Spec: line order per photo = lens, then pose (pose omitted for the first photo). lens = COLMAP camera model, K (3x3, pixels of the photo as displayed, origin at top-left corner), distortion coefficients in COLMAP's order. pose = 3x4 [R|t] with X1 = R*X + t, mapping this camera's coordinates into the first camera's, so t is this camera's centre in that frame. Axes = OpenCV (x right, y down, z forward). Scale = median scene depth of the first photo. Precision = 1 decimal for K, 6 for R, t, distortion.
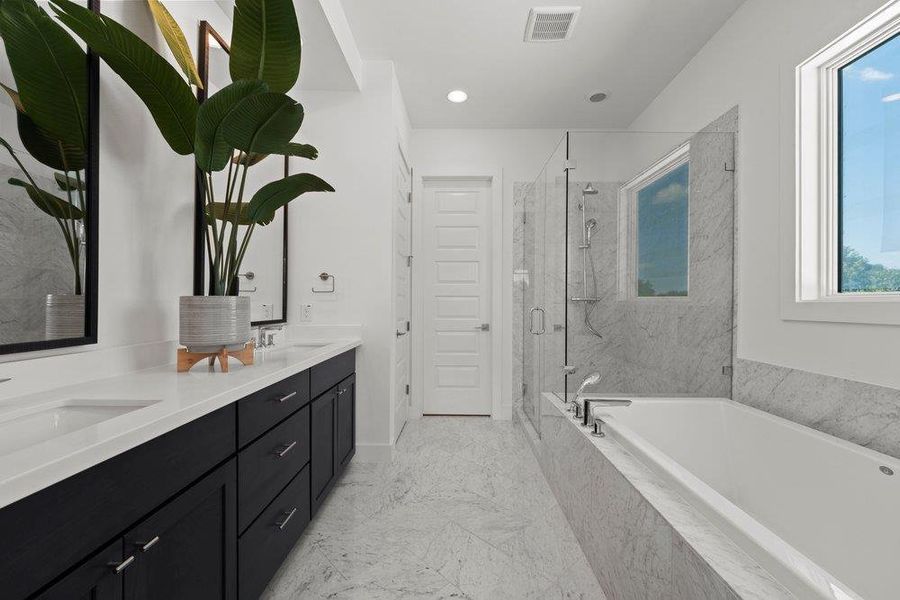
lens RADIAL K [[373.3, 0, 465.8], [0, 373.3, 301.0], [0, 0, 1]] dist [-0.011851, -0.004592]
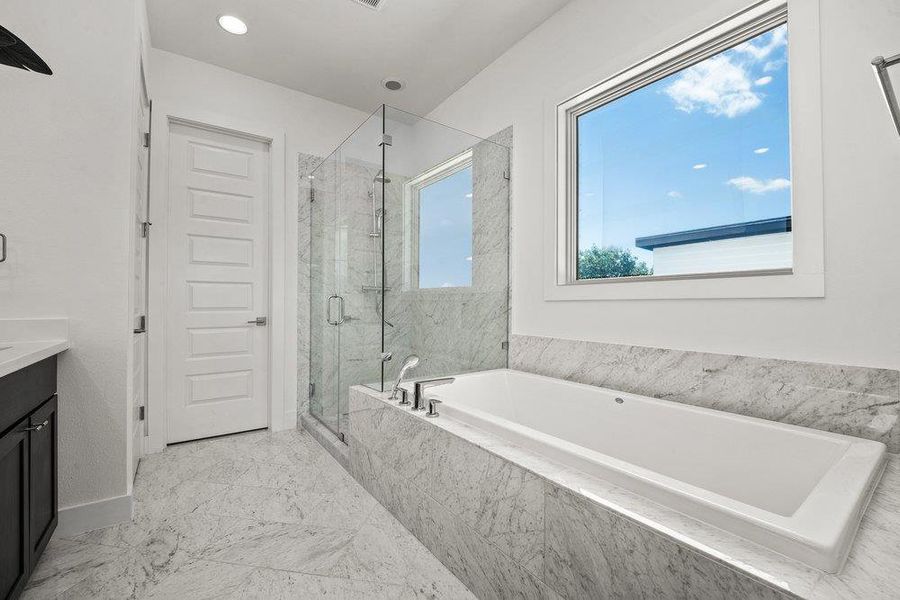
lens RADIAL K [[373.3, 0, 487.0], [0, 373.3, 295.5], [0, 0, 1]] dist [-0.011851, -0.004592]
pose [[0.799198, -0.006365, 0.601035, -0.068049], [0.006832, 0.999976, 0.001506, 0.024750], [-0.601029, 0.002903, 0.799222, 0.073449]]
